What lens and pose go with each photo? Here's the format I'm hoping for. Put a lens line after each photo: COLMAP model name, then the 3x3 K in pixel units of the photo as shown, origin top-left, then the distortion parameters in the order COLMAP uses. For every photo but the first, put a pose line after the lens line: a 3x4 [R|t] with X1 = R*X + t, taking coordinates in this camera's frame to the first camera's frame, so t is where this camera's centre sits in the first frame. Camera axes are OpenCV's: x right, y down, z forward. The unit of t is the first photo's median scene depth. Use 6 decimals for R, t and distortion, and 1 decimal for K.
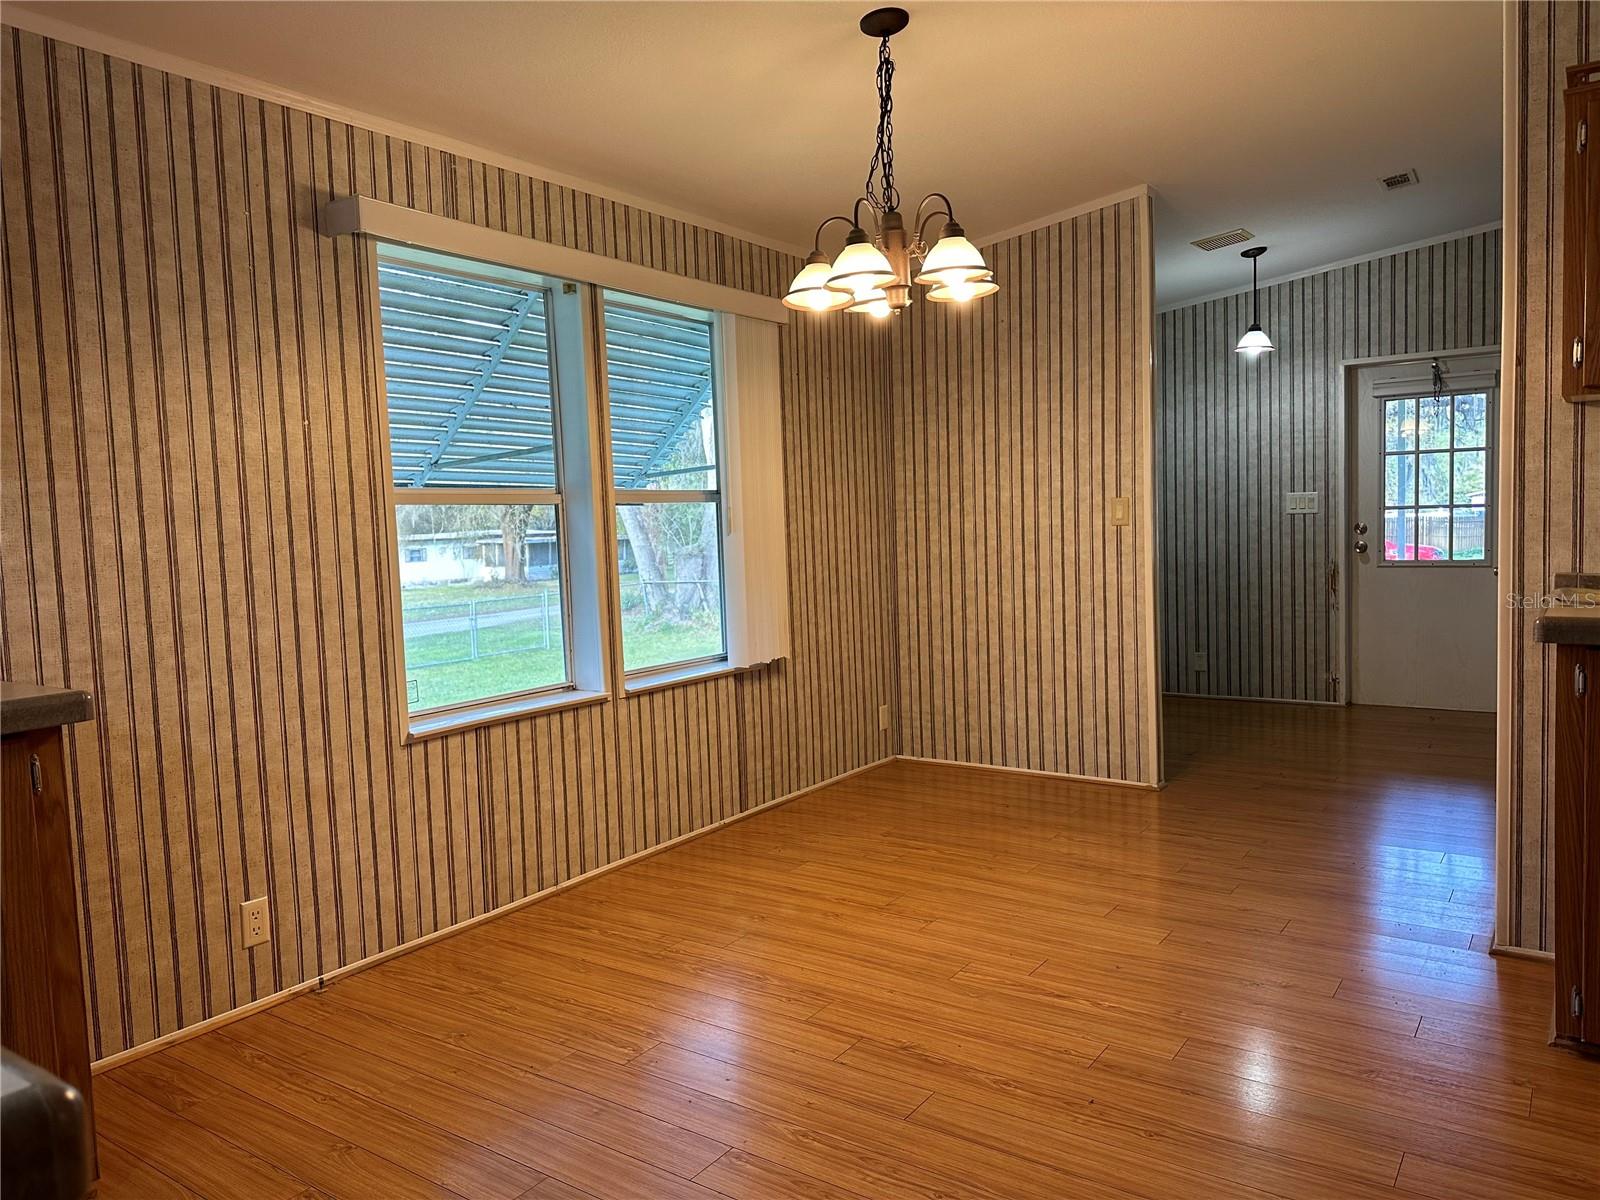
lens RADIAL K [[1105.6, 0, 798.7], [0, 1105.6, 598.9], [0, 0, 1]] dist [0.128898, -0.212795]
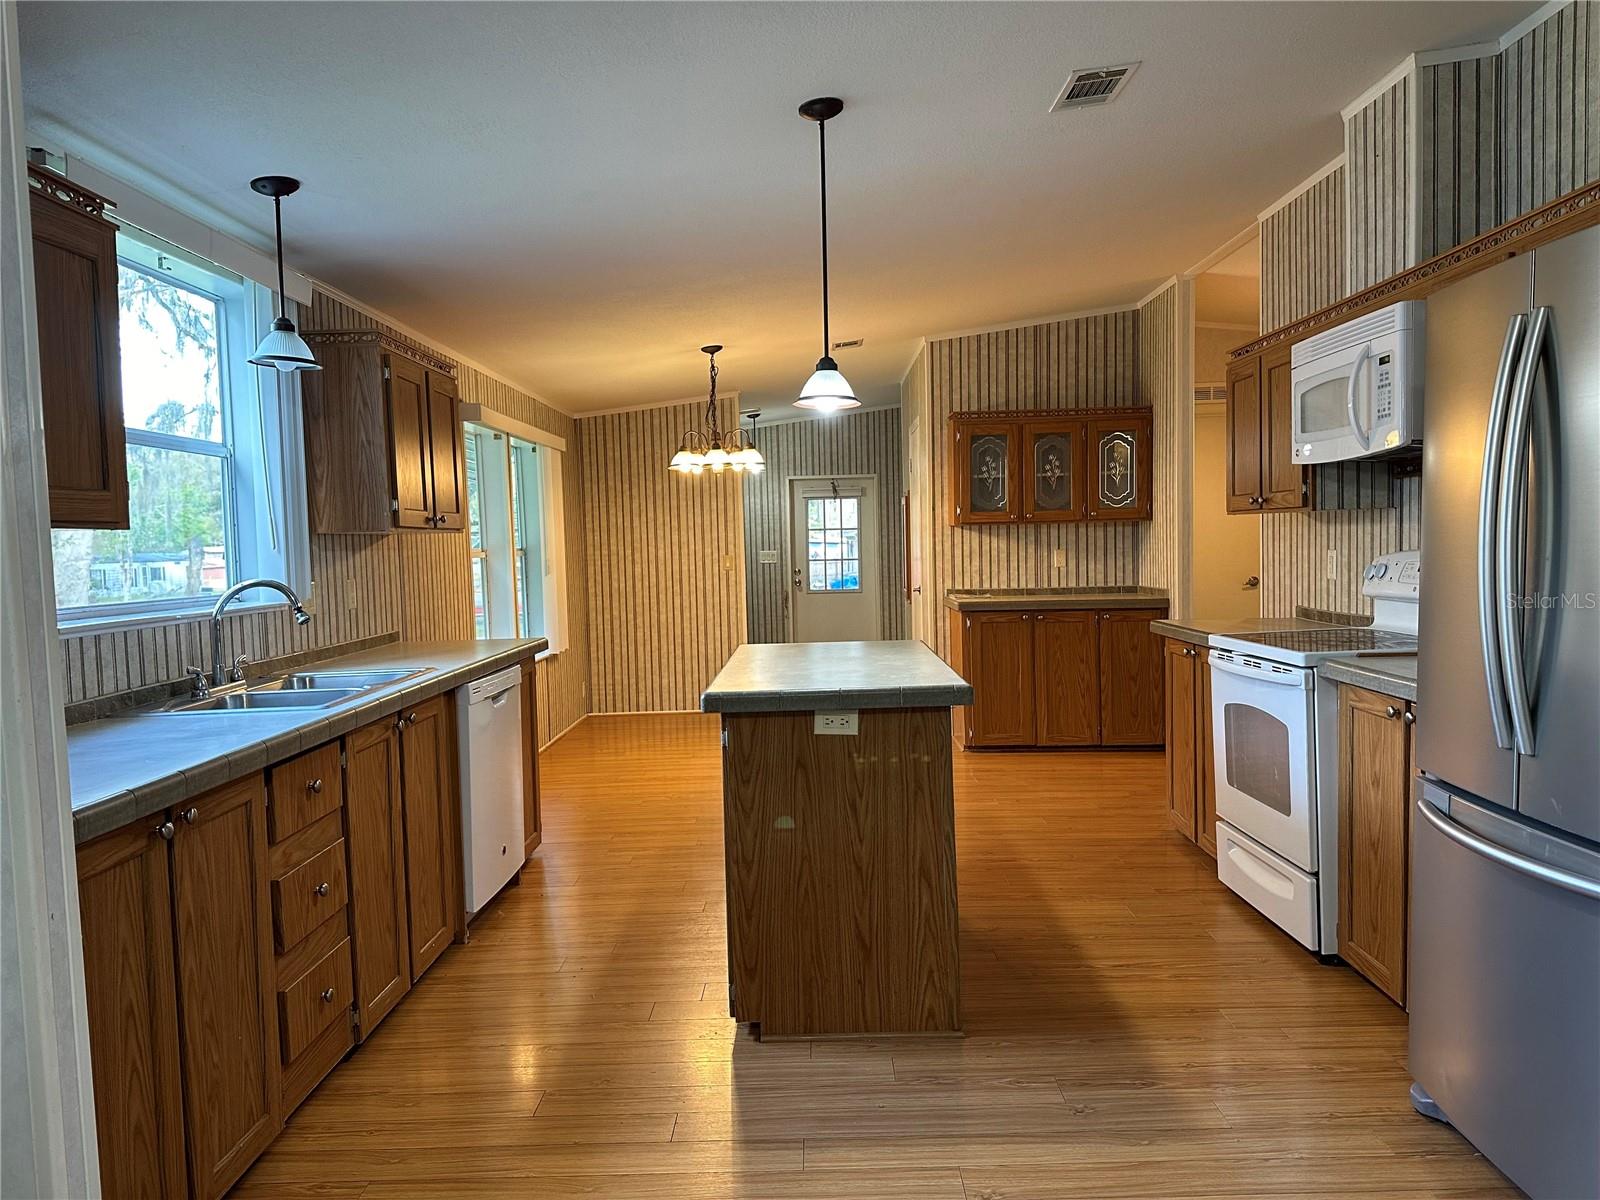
lens RADIAL K [[1105.6, 0, 798.7], [0, 1105.6, 598.9], [0, 0, 1]] dist [0.128898, -0.212795]
pose [[0.820537, -0.014084, 0.571420, -0.605162], [0.034571, 0.999089, -0.025018, 0.028377], [-0.570547, 0.040283, 0.820276, -0.514181]]
